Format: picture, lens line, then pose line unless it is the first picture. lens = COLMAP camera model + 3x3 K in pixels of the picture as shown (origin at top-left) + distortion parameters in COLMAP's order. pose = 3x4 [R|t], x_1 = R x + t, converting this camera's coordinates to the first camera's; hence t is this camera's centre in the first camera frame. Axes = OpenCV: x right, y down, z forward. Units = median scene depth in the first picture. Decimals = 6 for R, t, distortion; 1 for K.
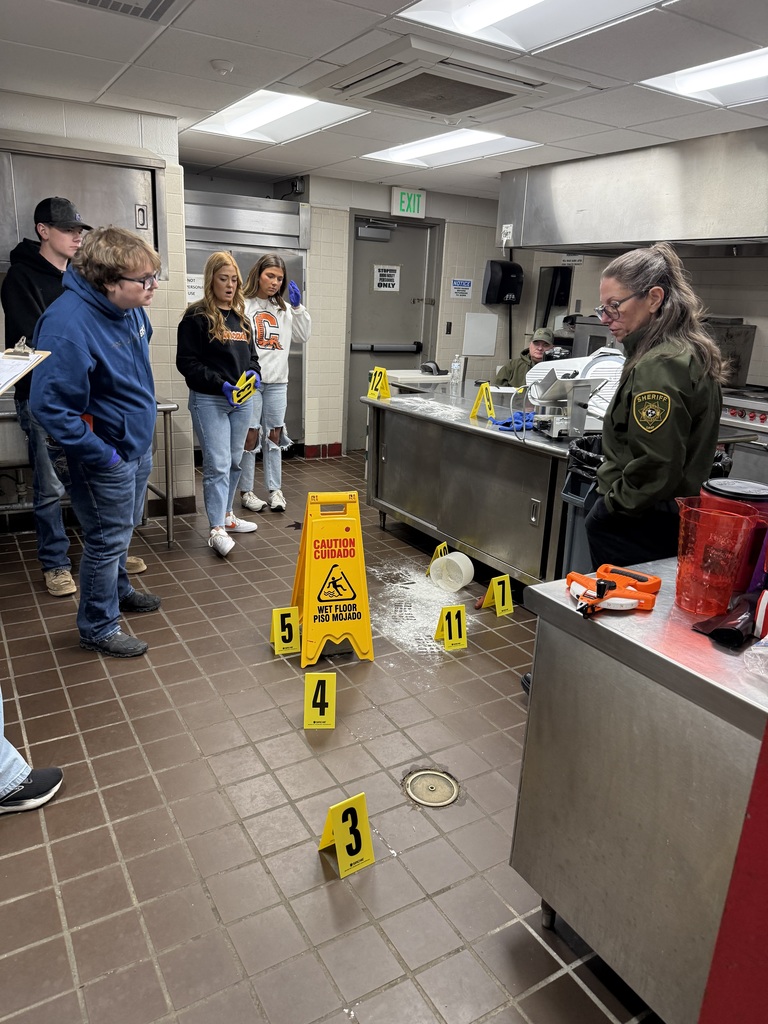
lens RADIAL K [[720.0, 0, 383.0], [0, 720.0, 511.0], [0, 0, 1]] dist [0.010509, -0.006587]
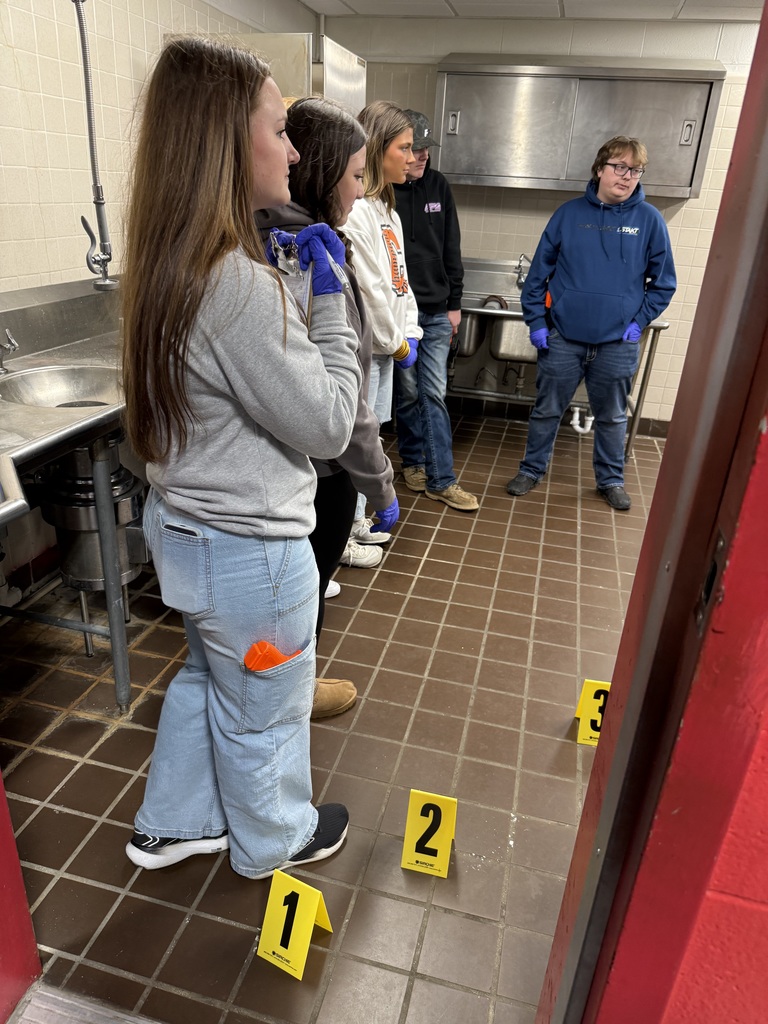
lens RADIAL K [[720.0, 0, 383.3], [0, 720.0, 512.8], [0, 0, 1]] dist [0.010509, -0.006587]
pose [[0.707975, 0.289444, -0.644200, 0.207968], [-0.236360, 0.956665, 0.170077, 0.033831], [0.665511, 0.031853, 0.745708, -0.018157]]
